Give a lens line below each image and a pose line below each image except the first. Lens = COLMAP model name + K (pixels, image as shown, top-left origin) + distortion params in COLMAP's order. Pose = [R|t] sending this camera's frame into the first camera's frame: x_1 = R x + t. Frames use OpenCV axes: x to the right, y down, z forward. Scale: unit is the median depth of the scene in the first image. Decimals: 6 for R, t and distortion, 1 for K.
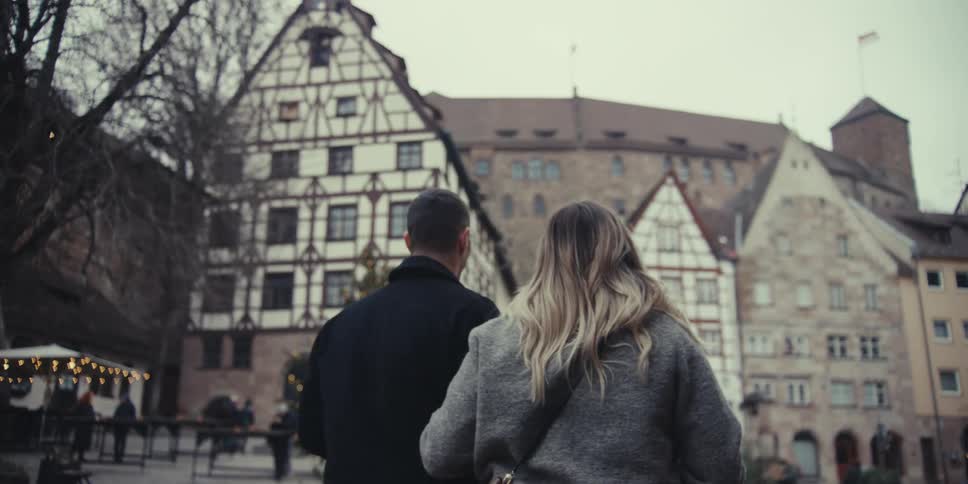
lens RADIAL K [[901.5, 0, 484.0], [0, 901.5, 242.0], [0, 0, 1]] dist [-0.002687, 0.015840]
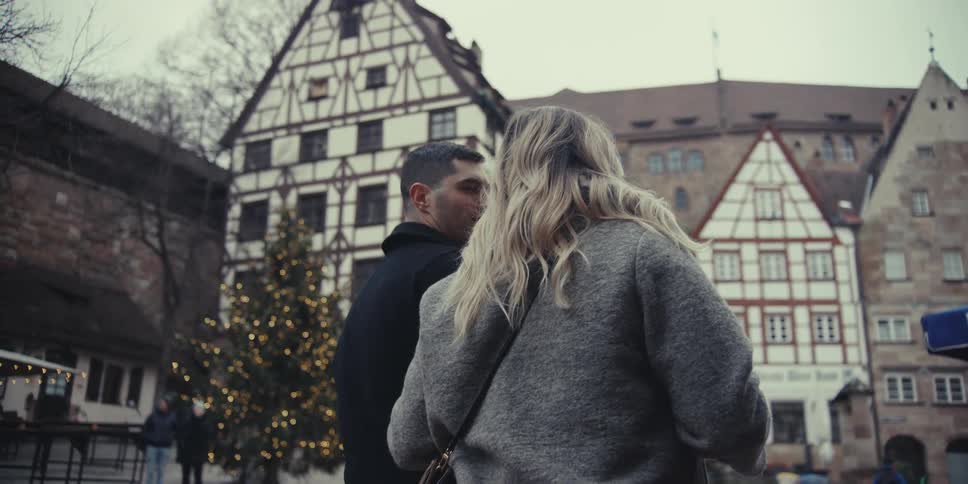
lens RADIAL K [[901.5, 0, 484.0], [0, 901.5, 242.0], [0, 0, 1]] dist [-0.002687, 0.015840]
pose [[0.976527, -0.054062, -0.208500, 0.127917], [0.049488, 0.998407, -0.027092, 0.042247], [0.209633, 0.016138, 0.977647, 0.146953]]
